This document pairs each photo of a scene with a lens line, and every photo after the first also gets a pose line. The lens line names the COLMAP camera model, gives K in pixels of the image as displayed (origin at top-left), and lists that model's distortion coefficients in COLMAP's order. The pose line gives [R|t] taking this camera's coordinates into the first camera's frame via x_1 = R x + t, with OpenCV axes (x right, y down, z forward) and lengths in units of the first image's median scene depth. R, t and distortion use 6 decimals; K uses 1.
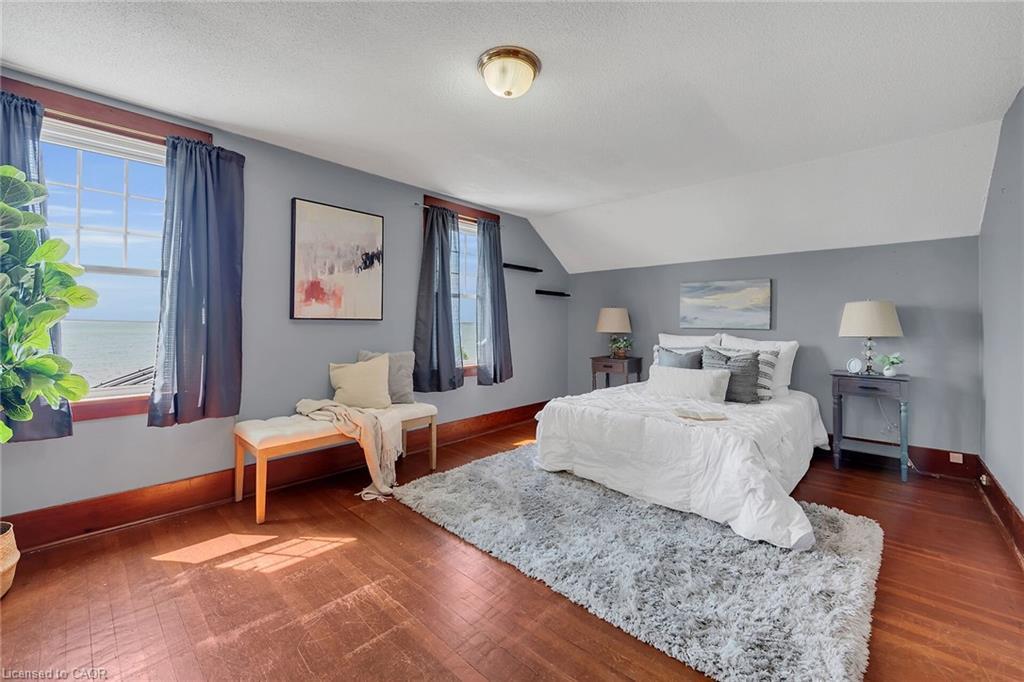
lens RADIAL K [[414.9, 0, 513.4], [0, 414.9, 318.2], [0, 0, 1]] dist [-0.009557, -0.000242]
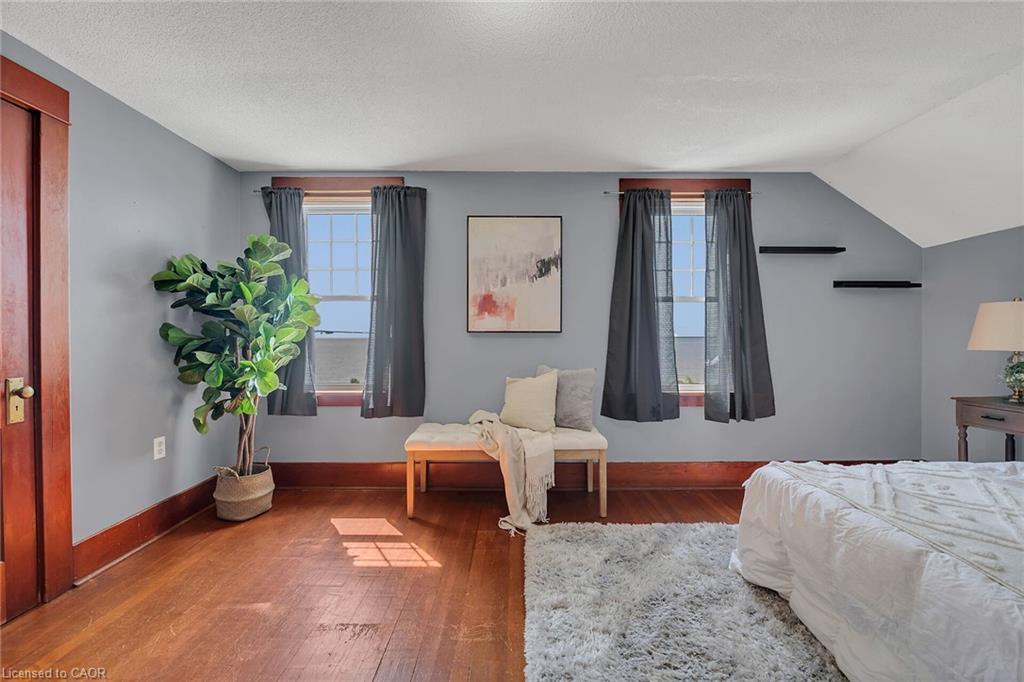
lens RADIAL K [[412.4, 0, 511.0], [0, 412.4, 337.6], [0, 0, 1]] dist [0.000445, -0.005298]
pose [[0.677006, -0.006091, -0.735953, 0.290812], [0.014048, 0.999891, 0.004647, 0.011181], [0.735844, -0.013484, 0.677017, 0.348452]]
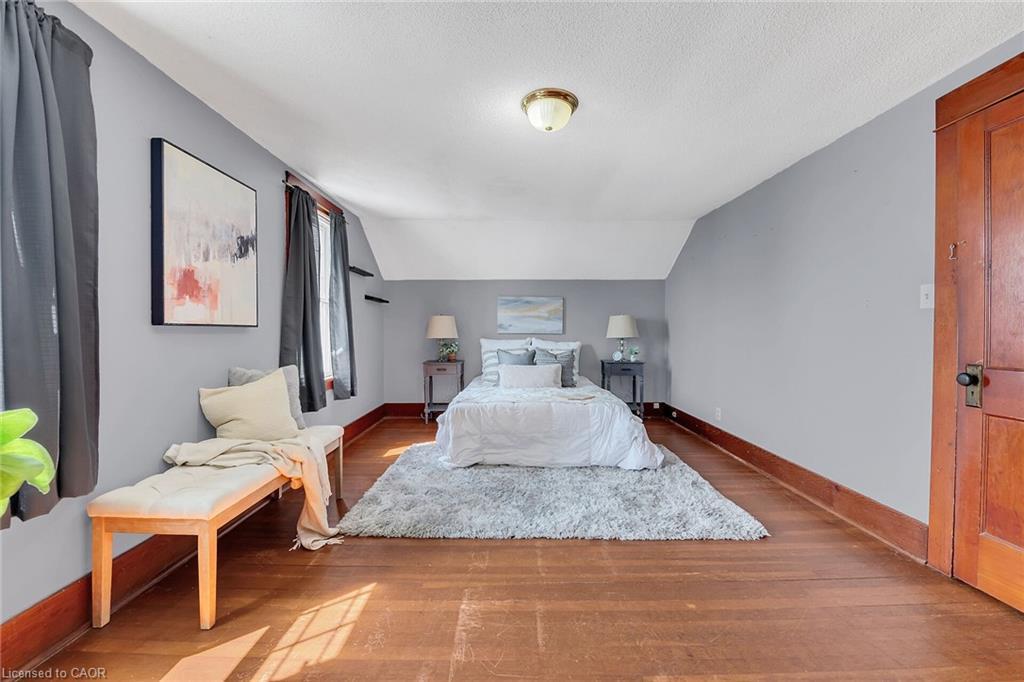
lens RADIAL K [[404.3, 0, 513.7], [0, 404.3, 335.4], [0, 0, 1]] dist [-0.000647, -0.003944]
pose [[0.734928, -0.013301, 0.678015, -0.521468], [-0.003939, 0.999707, 0.023881, 0.000756], [-0.678134, -0.020222, 0.734660, 0.144271]]
